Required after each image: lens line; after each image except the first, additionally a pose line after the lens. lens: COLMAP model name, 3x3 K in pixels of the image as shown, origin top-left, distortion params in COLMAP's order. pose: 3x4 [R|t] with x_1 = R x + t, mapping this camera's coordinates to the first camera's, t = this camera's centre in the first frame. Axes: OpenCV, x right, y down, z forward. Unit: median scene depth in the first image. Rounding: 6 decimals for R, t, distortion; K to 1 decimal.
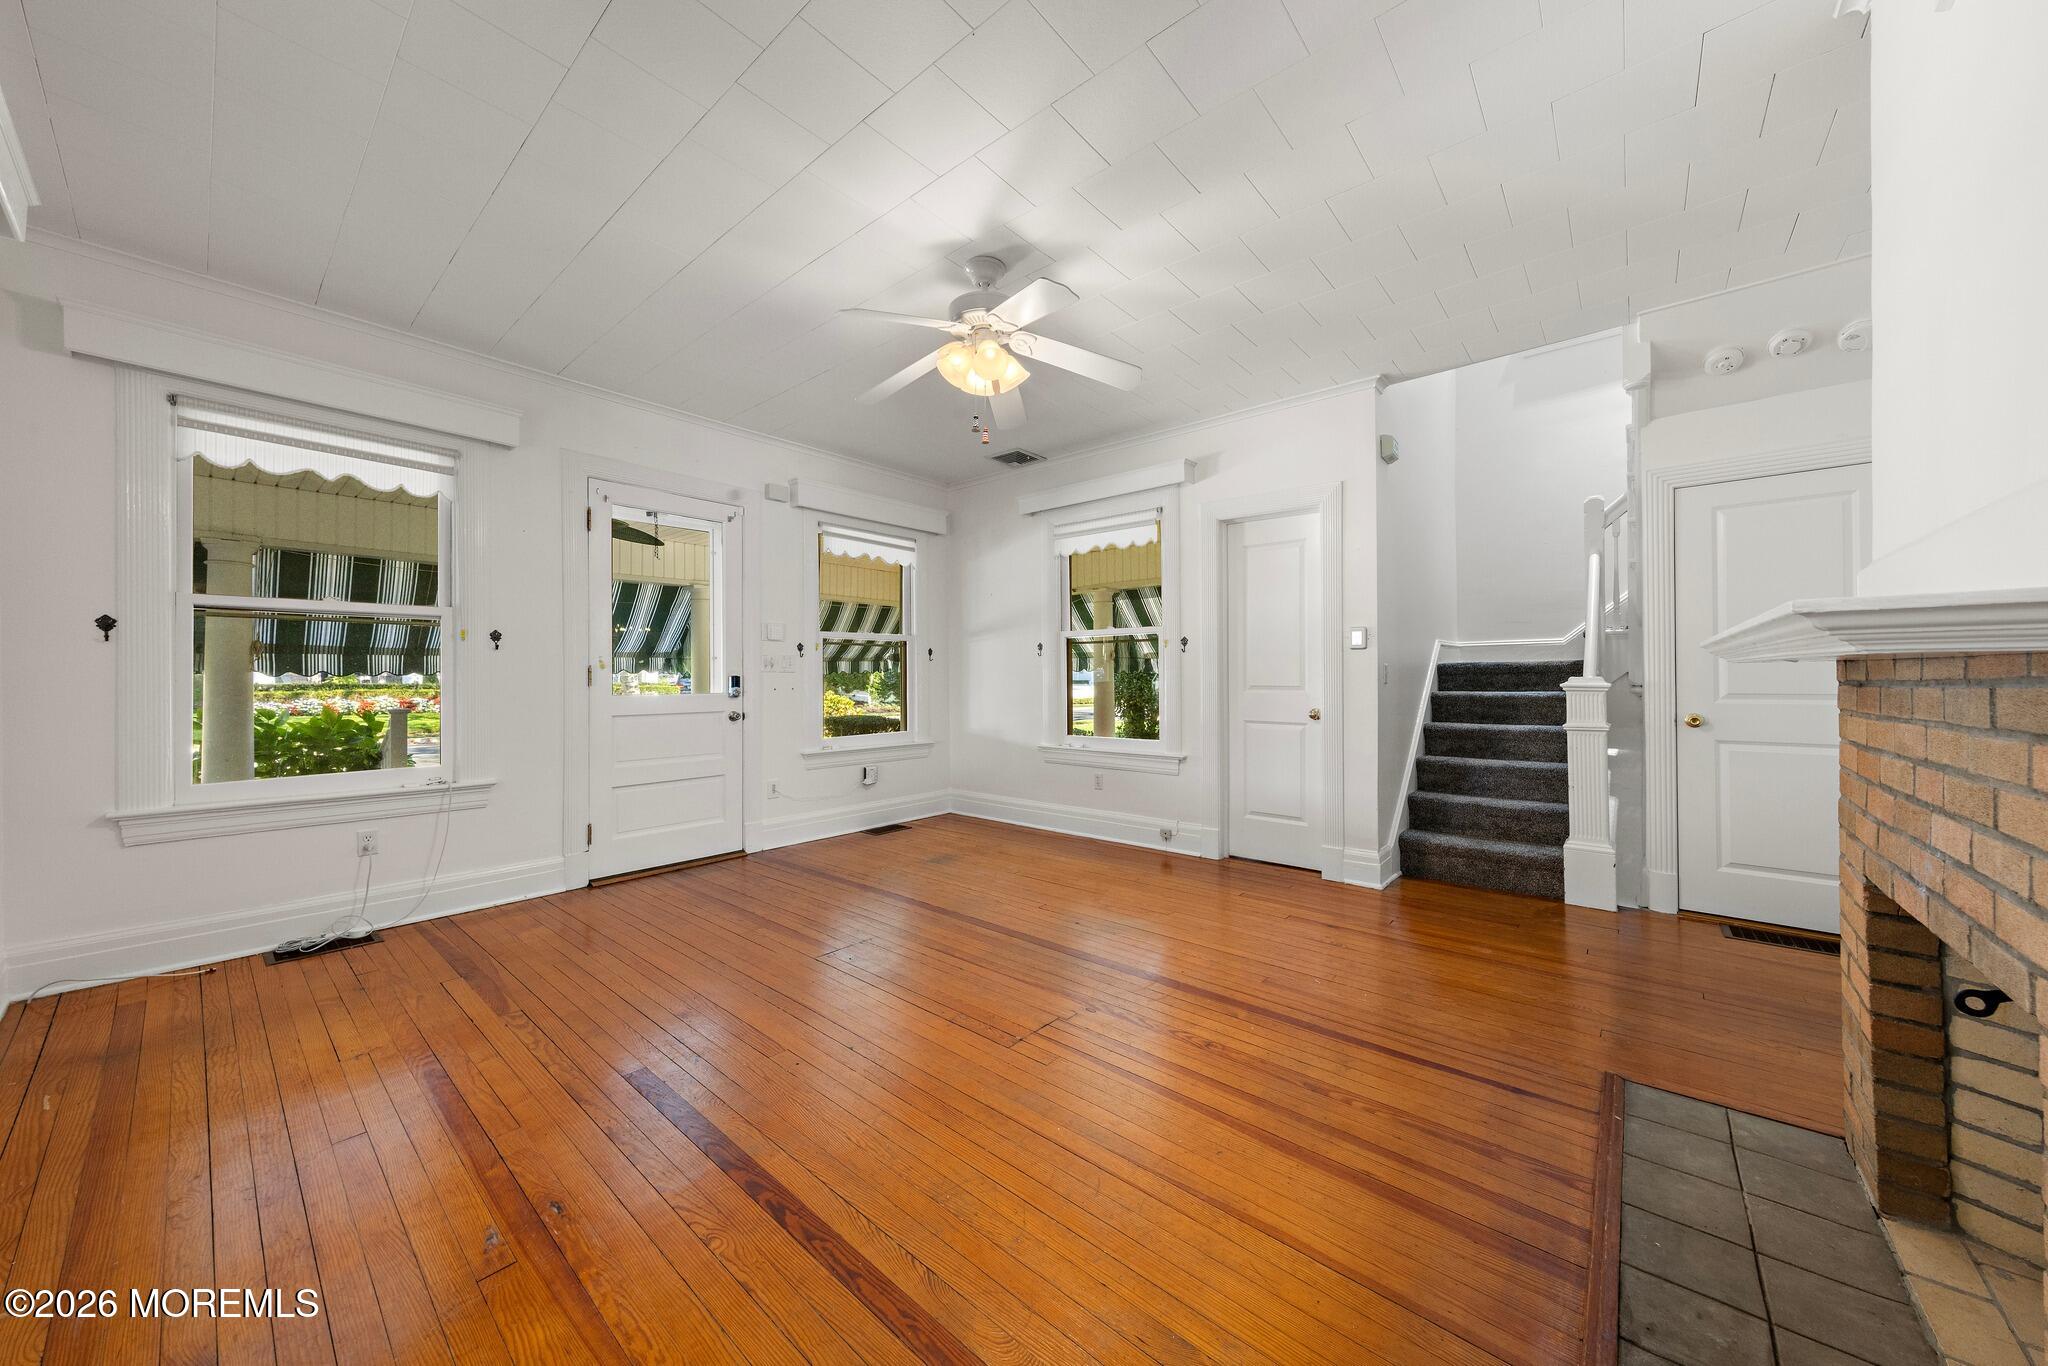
lens RADIAL K [[706.1, 0, 1027.5], [0, 706.1, 671.0], [0, 0, 1]] dist [0.011908, -0.000008]
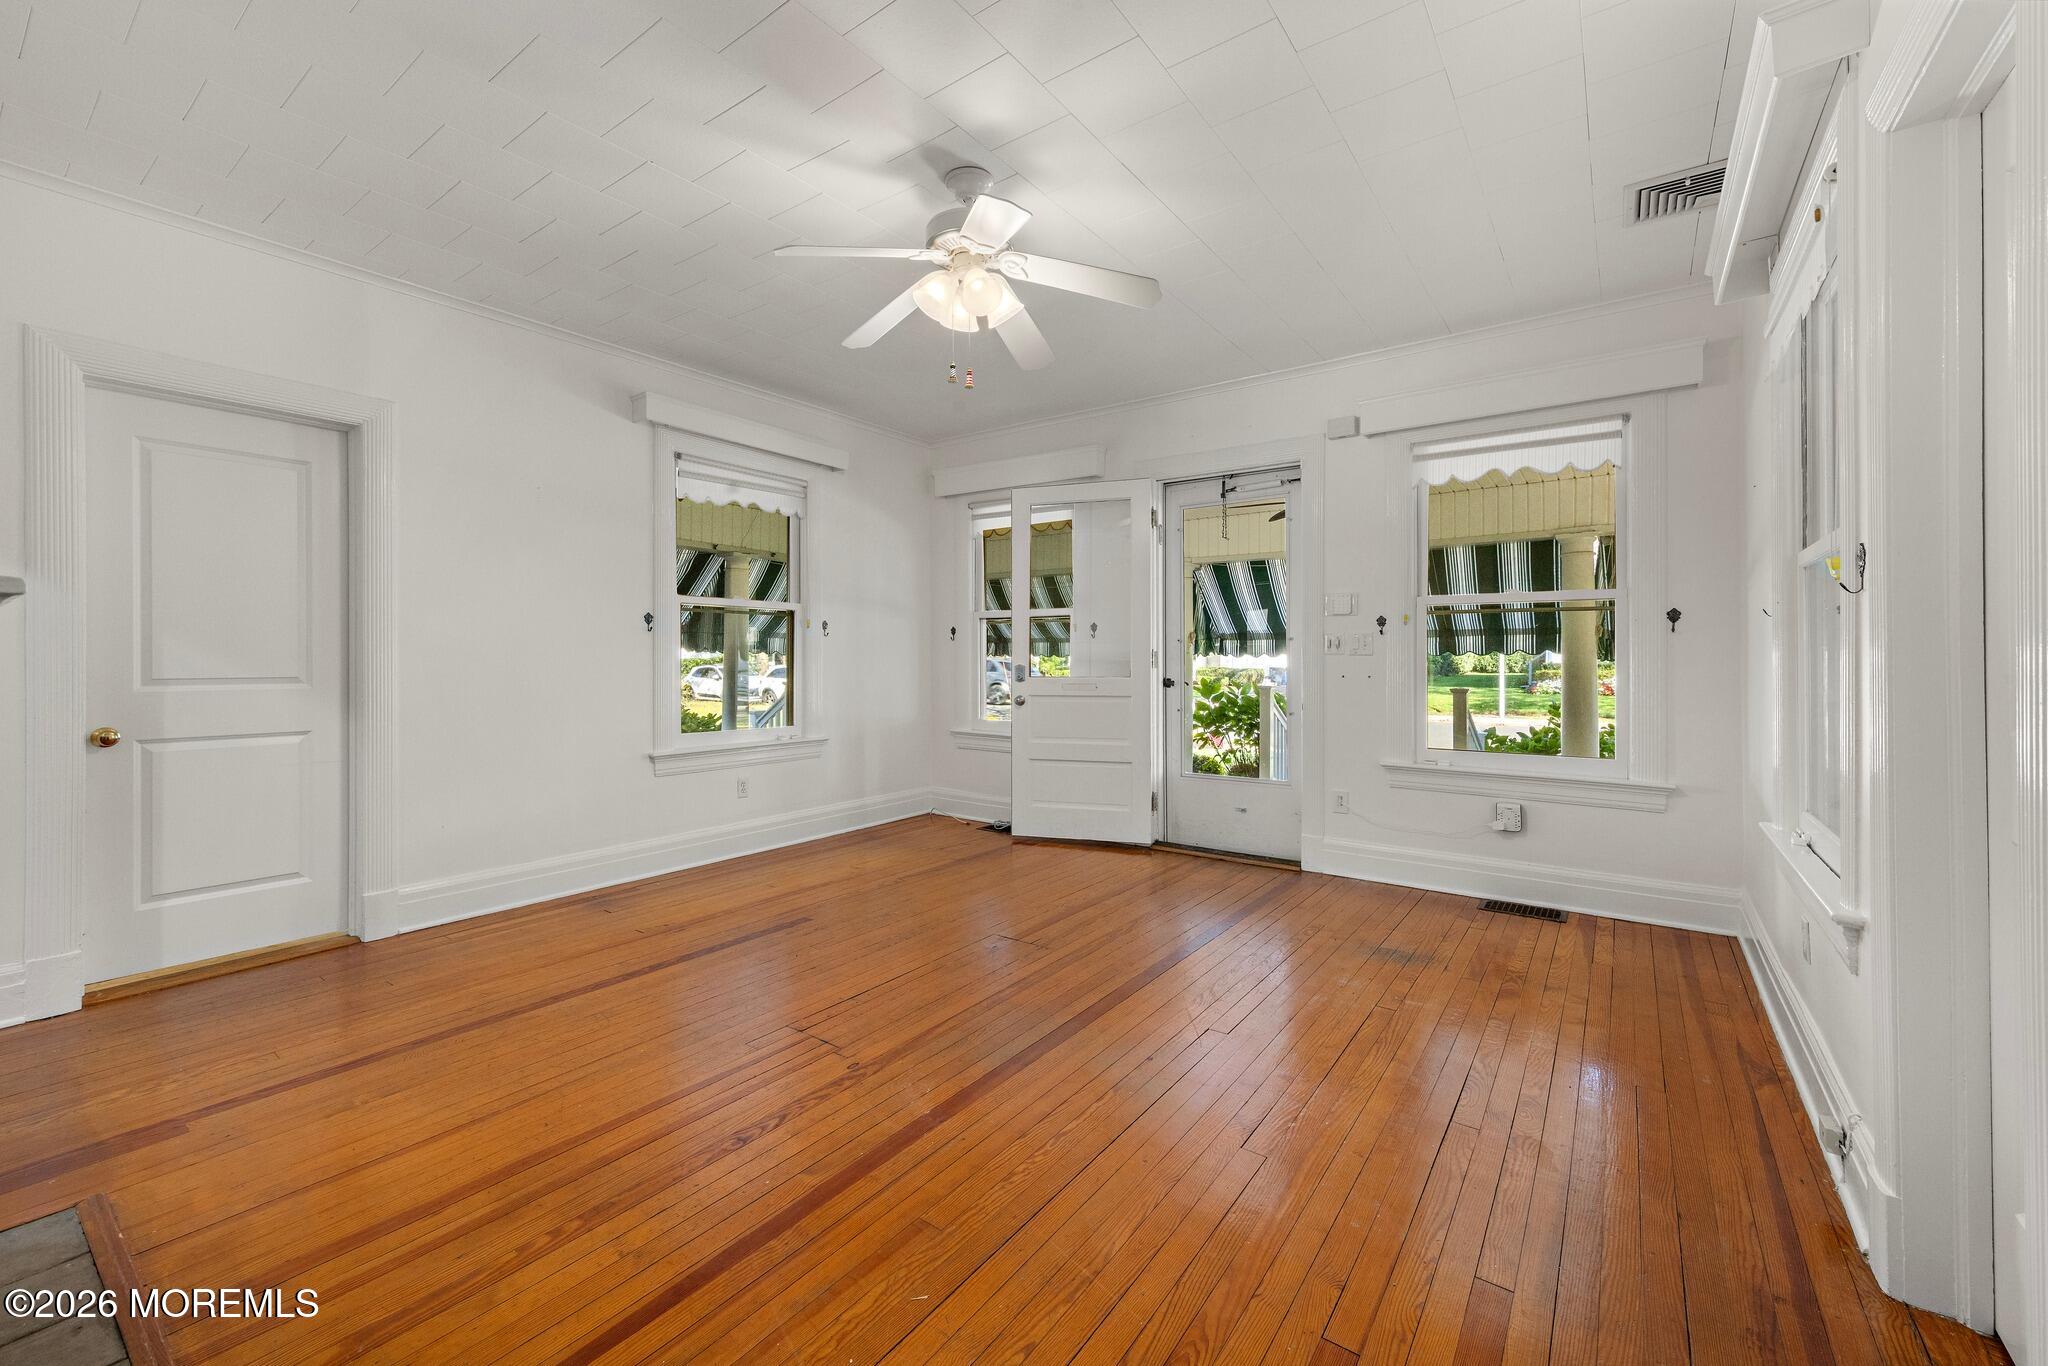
lens RADIAL K [[826.3, 0, 1018.4], [0, 826.3, 658.0], [0, 0, 1]] dist [0.000611, 0.000067]
pose [[0.075282, 0.002419, -0.997159, 0.664917], [0.004828, 0.999984, 0.002790, 0.001070], [0.997151, -0.005024, 0.075269, 0.700932]]
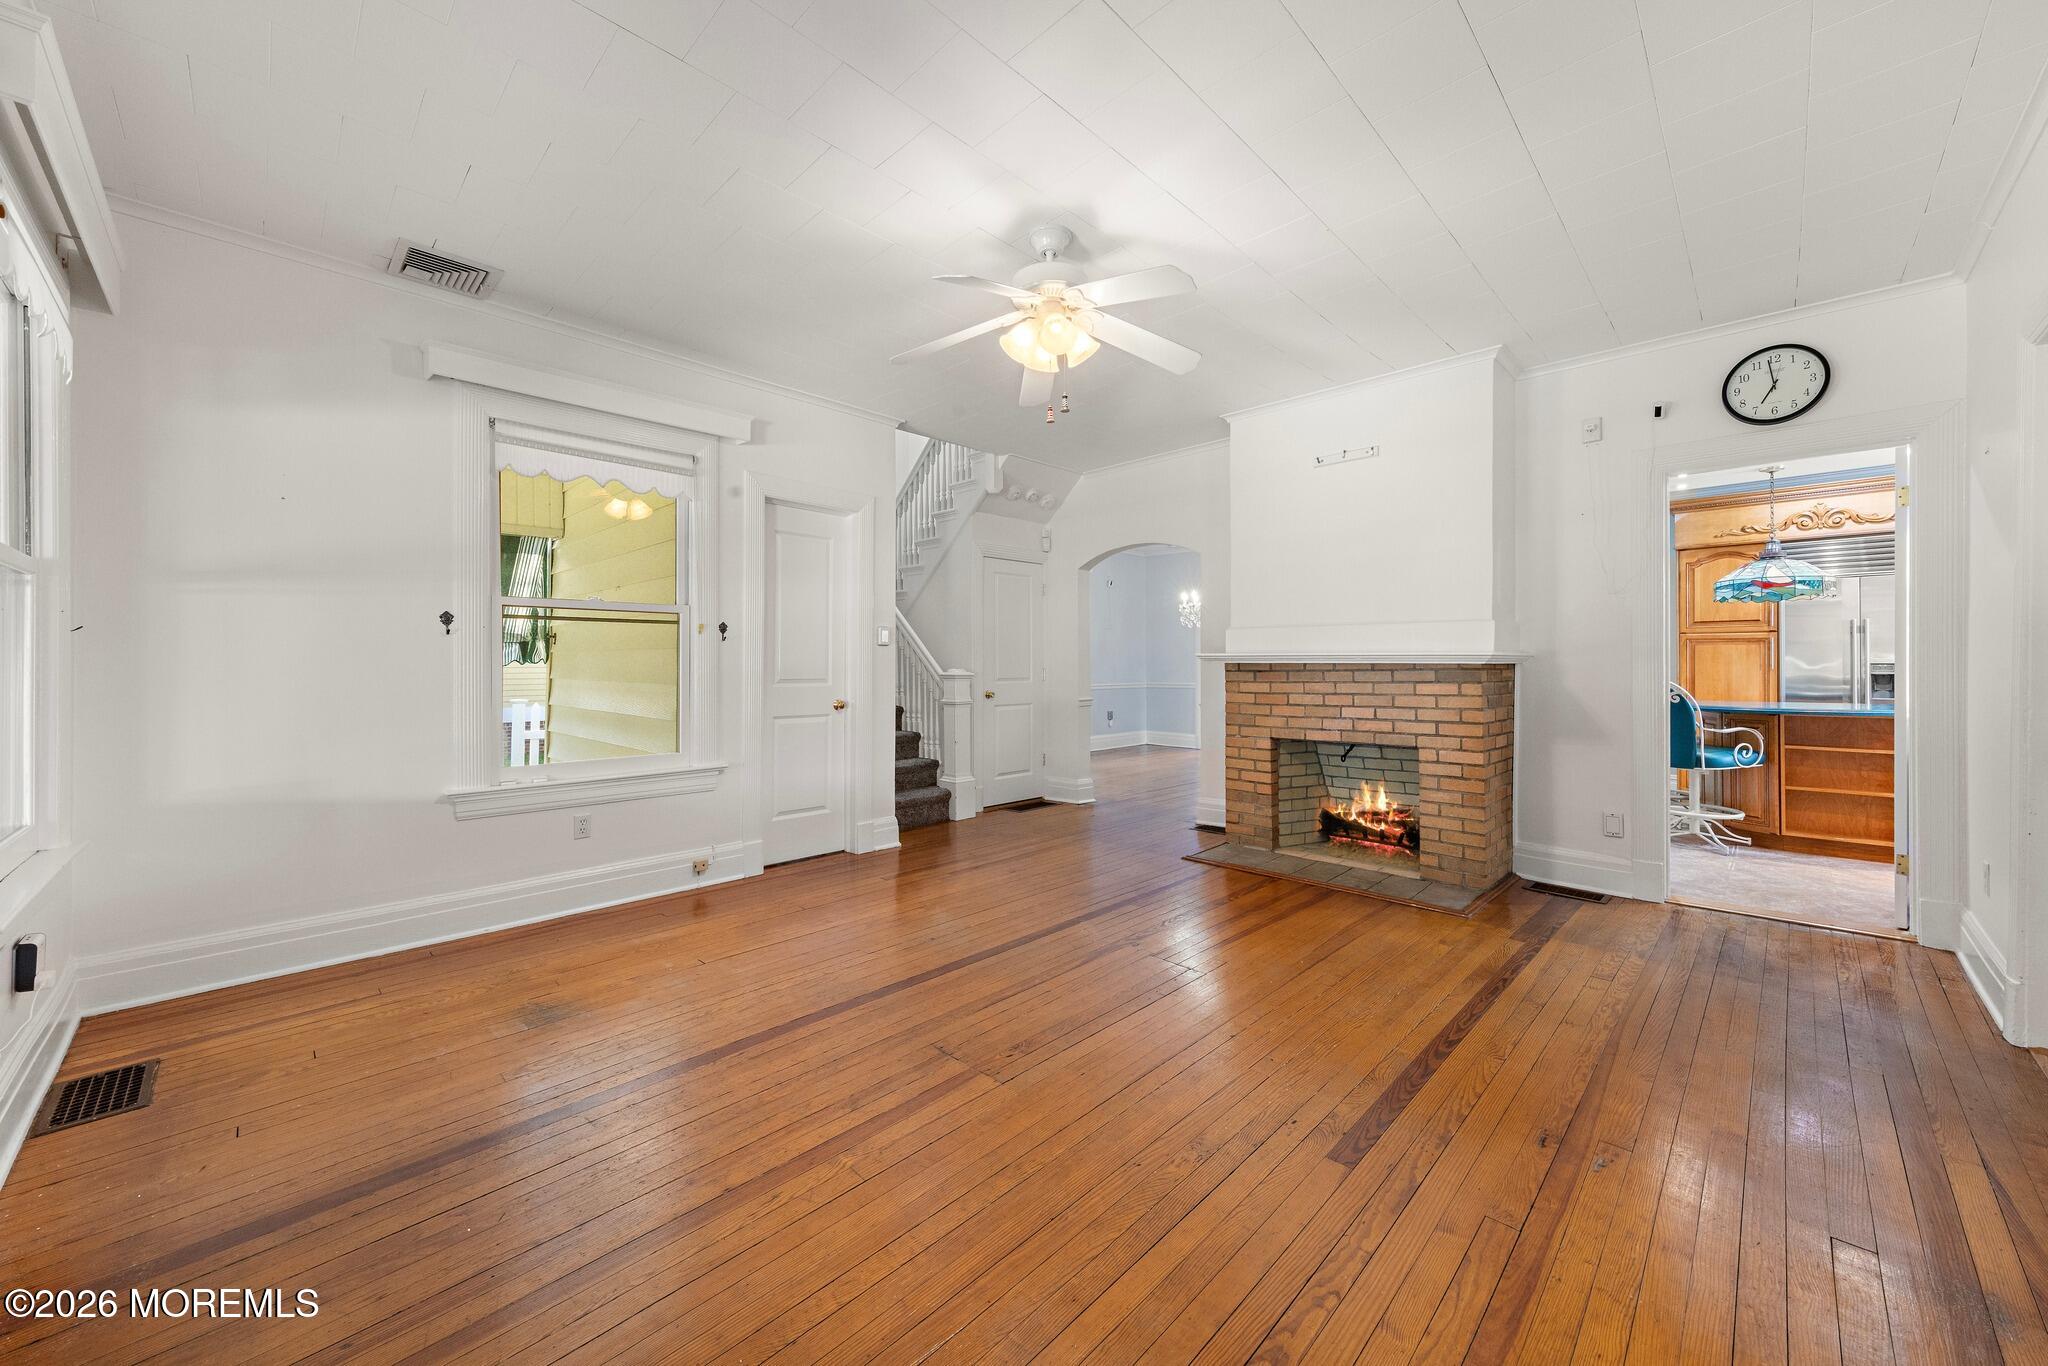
lens RADIAL K [[763.8, 0, 1013.4], [0, 763.8, 663.1], [0, 0, 1]] dist [0.002102, 0.000121]
pose [[0.078325, 0.006731, 0.996905, -0.766279], [-0.003196, 0.999974, -0.006500, 0.005484], [-0.996923, -0.002677, 0.078345, 0.691442]]
